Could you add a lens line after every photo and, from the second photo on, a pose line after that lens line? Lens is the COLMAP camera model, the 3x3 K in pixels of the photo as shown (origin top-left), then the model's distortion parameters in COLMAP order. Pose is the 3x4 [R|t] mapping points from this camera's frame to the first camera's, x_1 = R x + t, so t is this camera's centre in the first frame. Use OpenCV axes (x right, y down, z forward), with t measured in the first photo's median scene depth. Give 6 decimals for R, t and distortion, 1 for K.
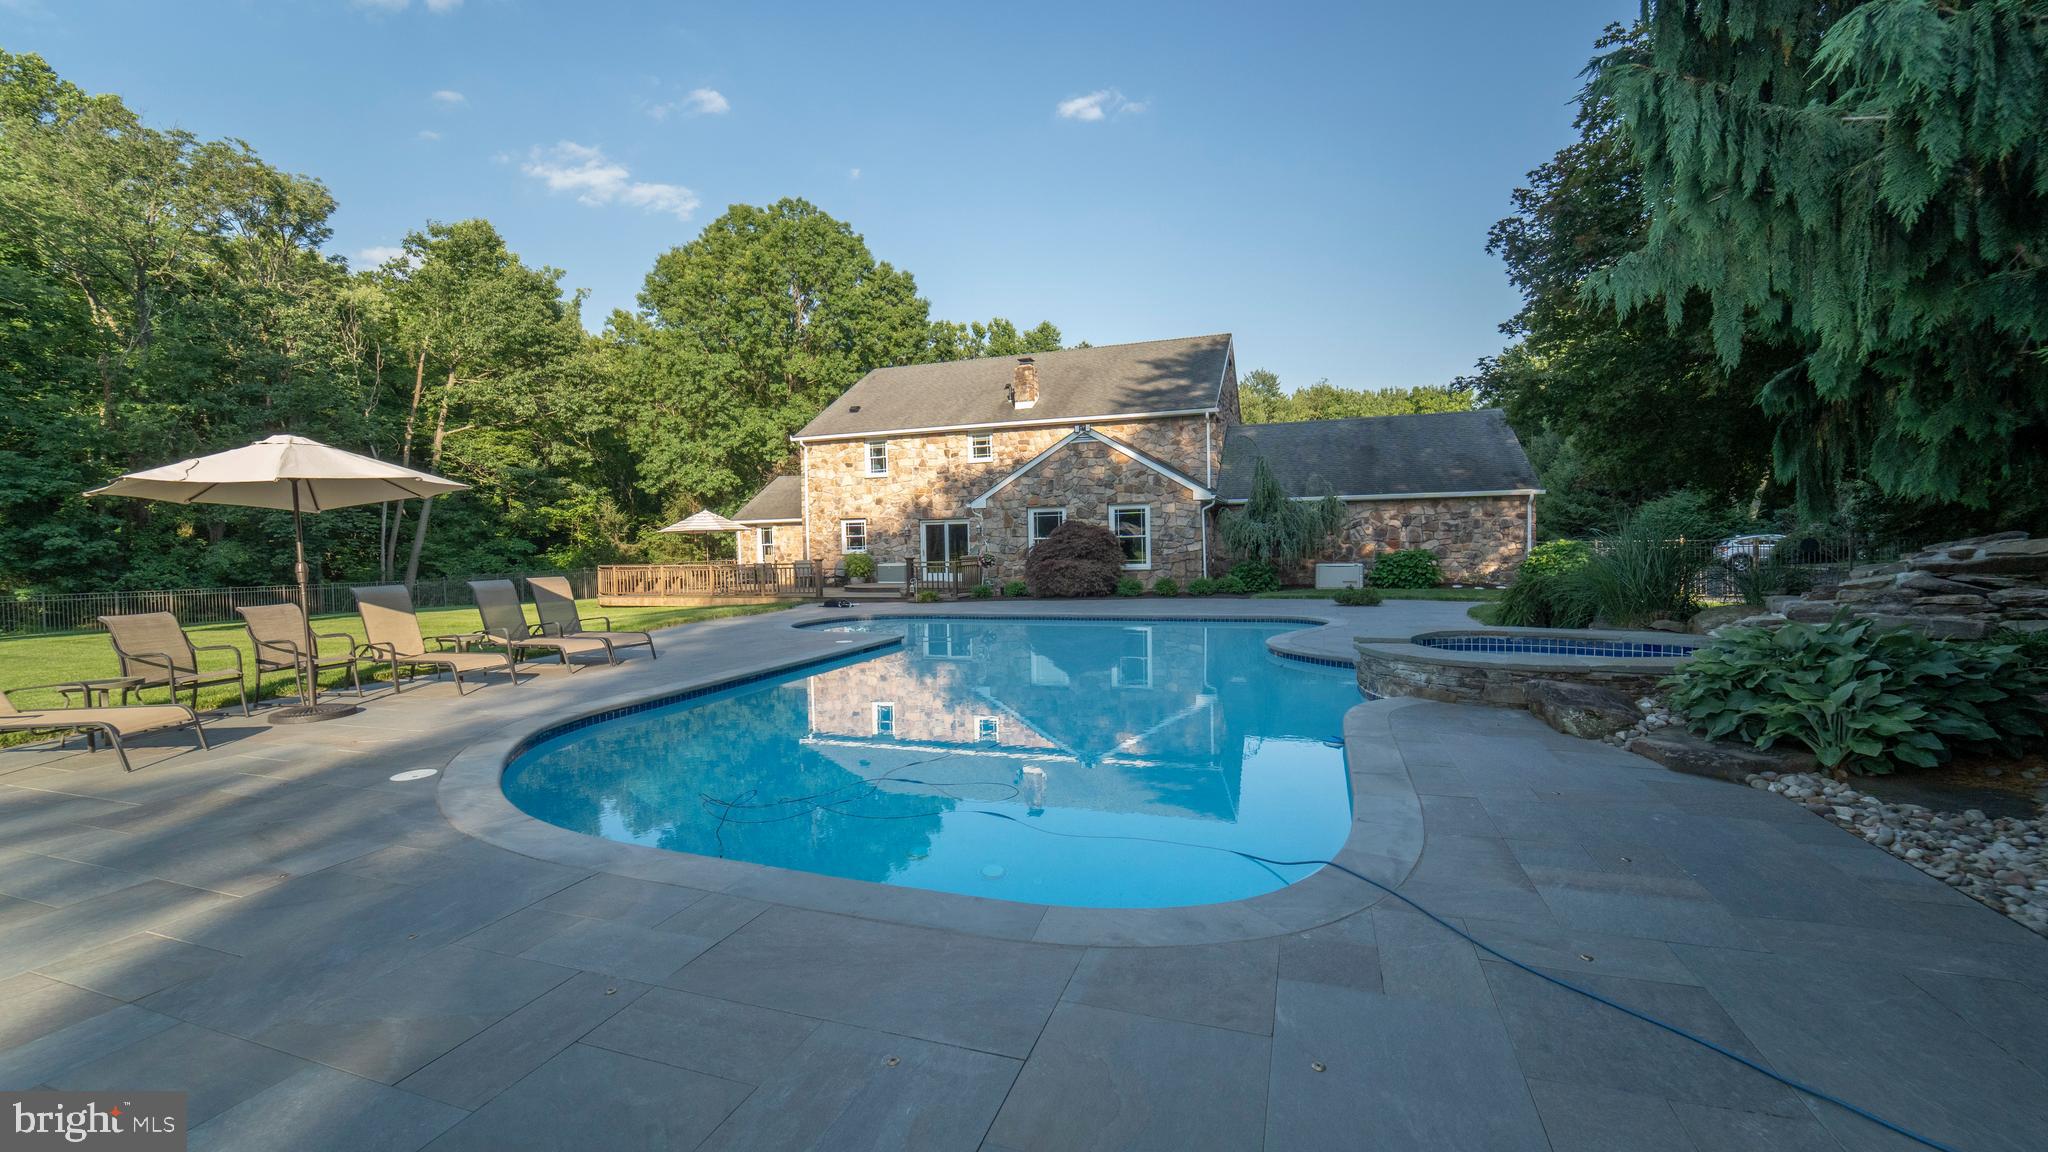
lens RADIAL K [[825.1, 0, 1021.0], [0, 825.1, 570.0], [0, 0, 1]] dist [-0.021256, -0.000462]
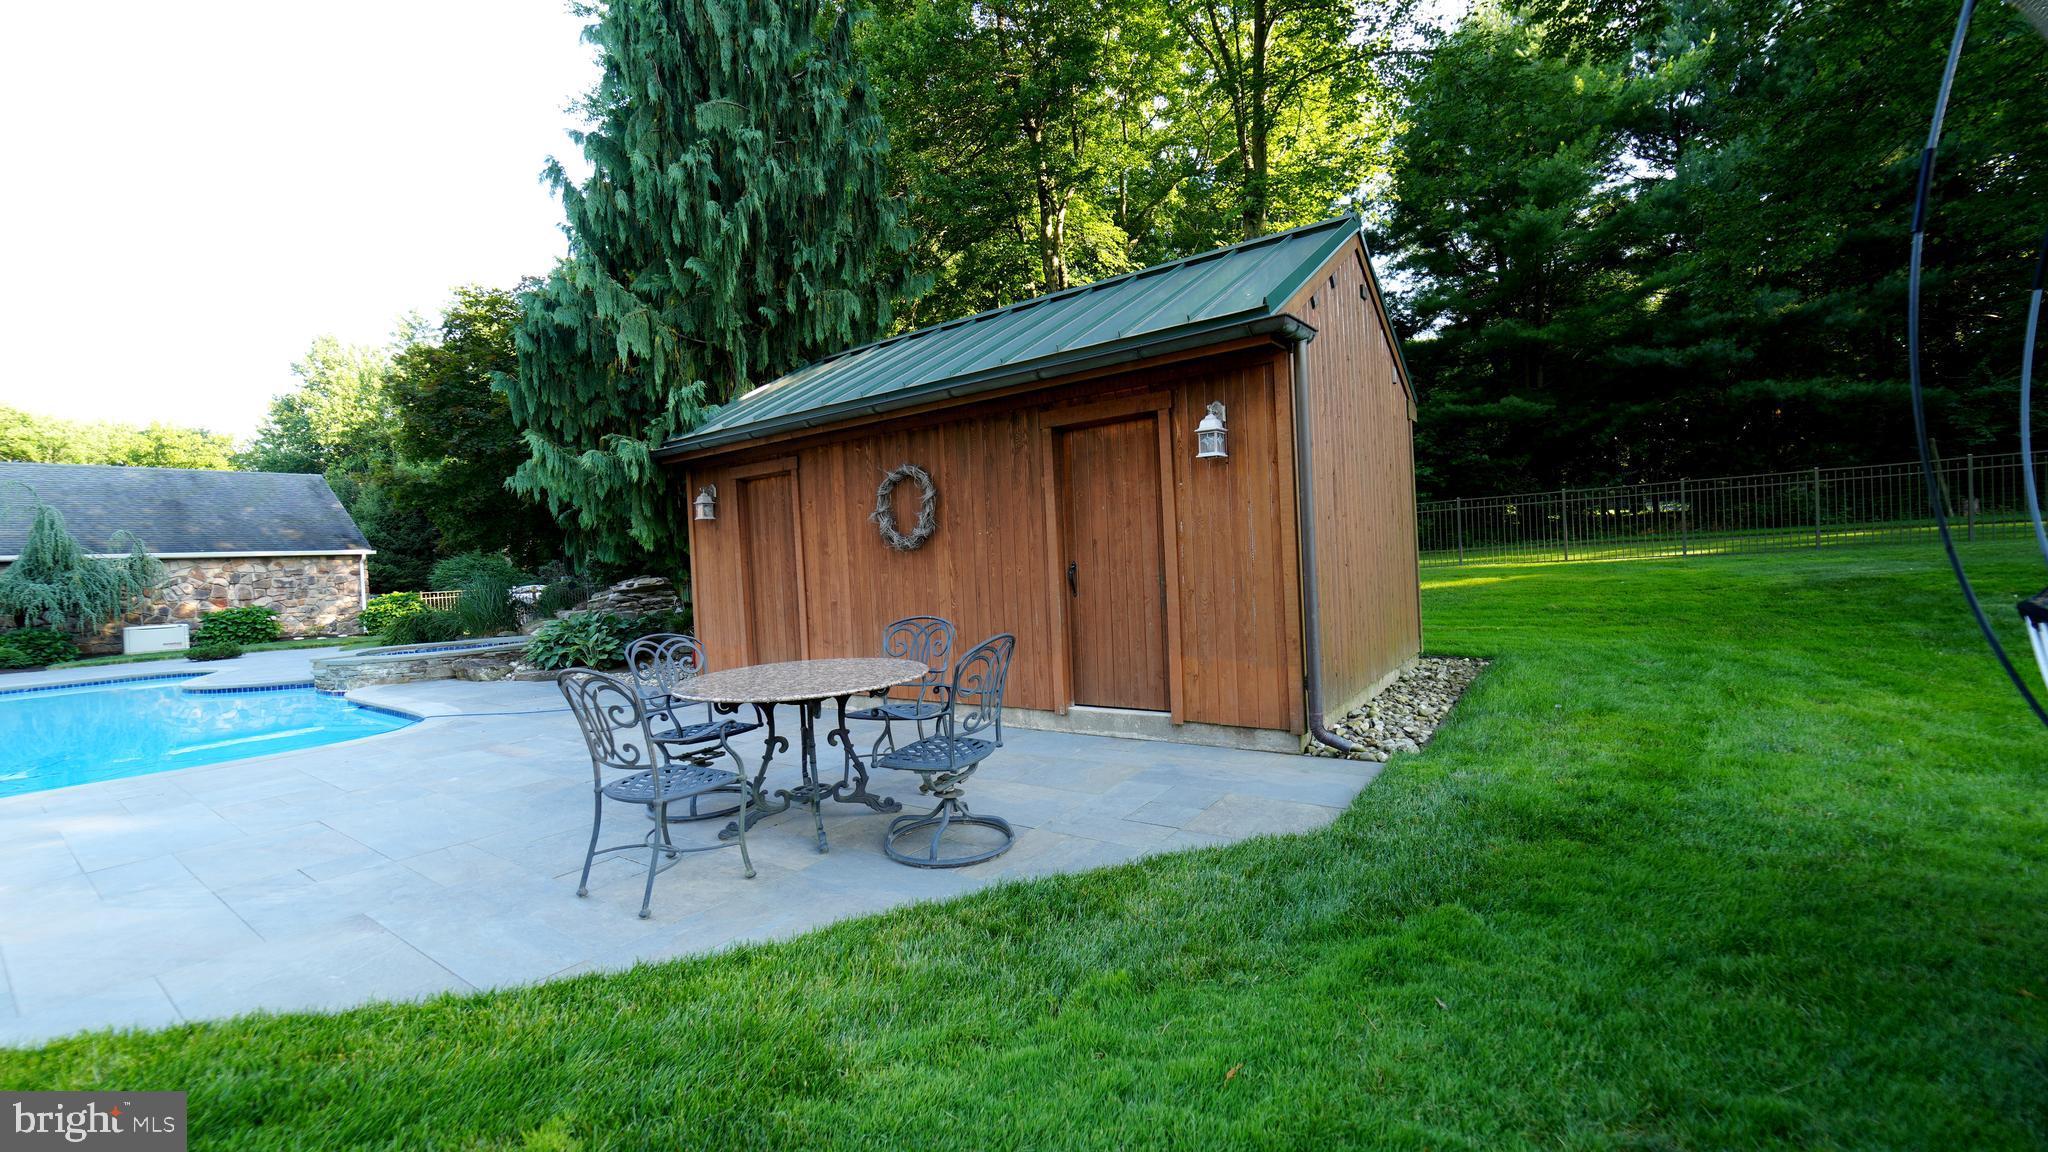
lens RADIAL K [[825.1, 0, 1022.6], [0, 825.1, 575.3], [0, 0, 1]] dist [-0.021256, -0.000462]
pose [[0.277158, -0.011481, 0.960756, -0.221357], [0.072541, 0.997325, -0.009009, 0.015454], [-0.958082, 0.072191, 0.277249, -0.208808]]
